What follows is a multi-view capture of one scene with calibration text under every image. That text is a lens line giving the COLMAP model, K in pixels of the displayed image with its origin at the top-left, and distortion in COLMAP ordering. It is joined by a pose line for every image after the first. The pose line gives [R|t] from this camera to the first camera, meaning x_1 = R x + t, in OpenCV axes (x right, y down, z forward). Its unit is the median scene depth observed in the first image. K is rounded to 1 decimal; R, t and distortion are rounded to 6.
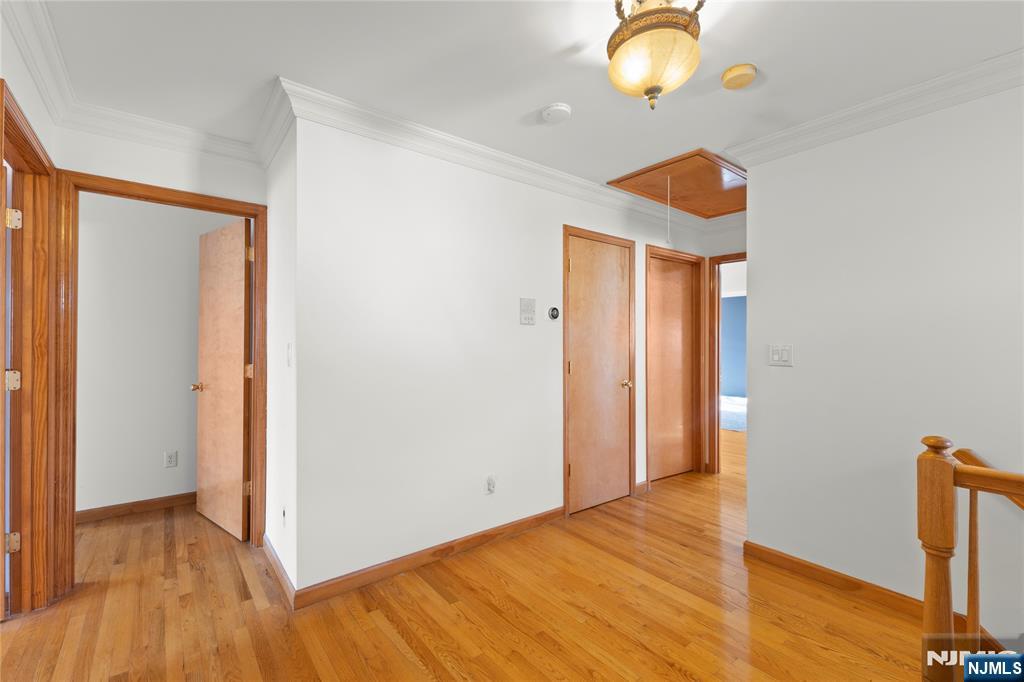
lens RADIAL K [[461.1, 0, 512.0], [0, 461.1, 341.0], [0, 0, 1]] dist [0.001920, 0.000187]
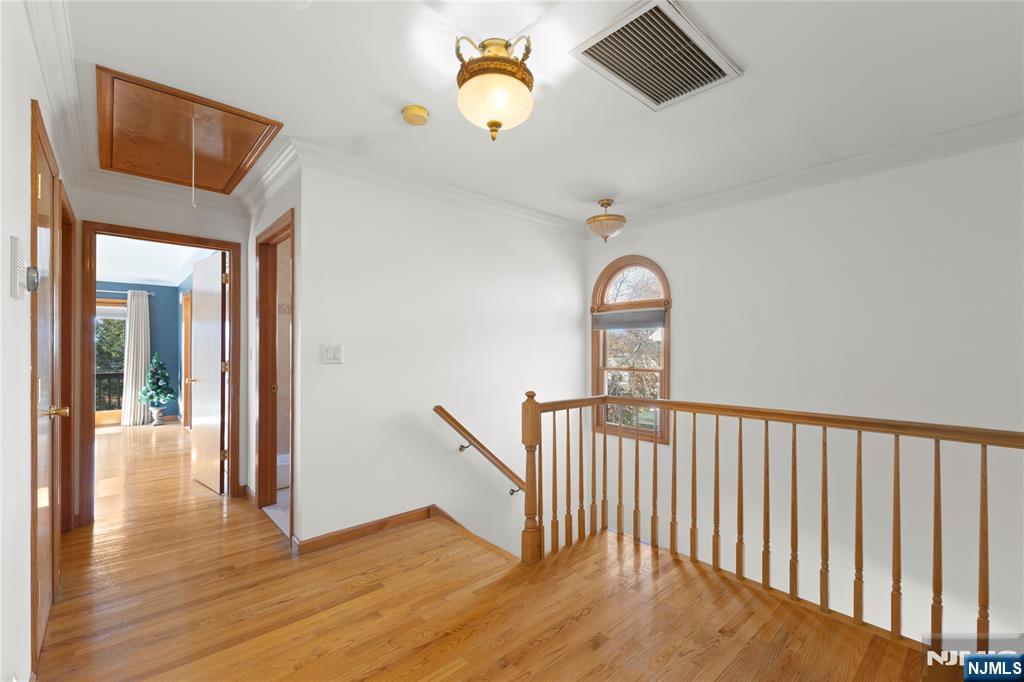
lens RADIAL K [[442.2, 0, 518.1], [0, 442.2, 341.8], [0, 0, 1]] dist [0.001001, 0.000162]
pose [[-0.105682, 0.006013, 0.994382, -0.615073], [-0.007524, 0.999948, -0.006846, 0.008170], [-0.994372, -0.008205, -0.105631, 0.803435]]
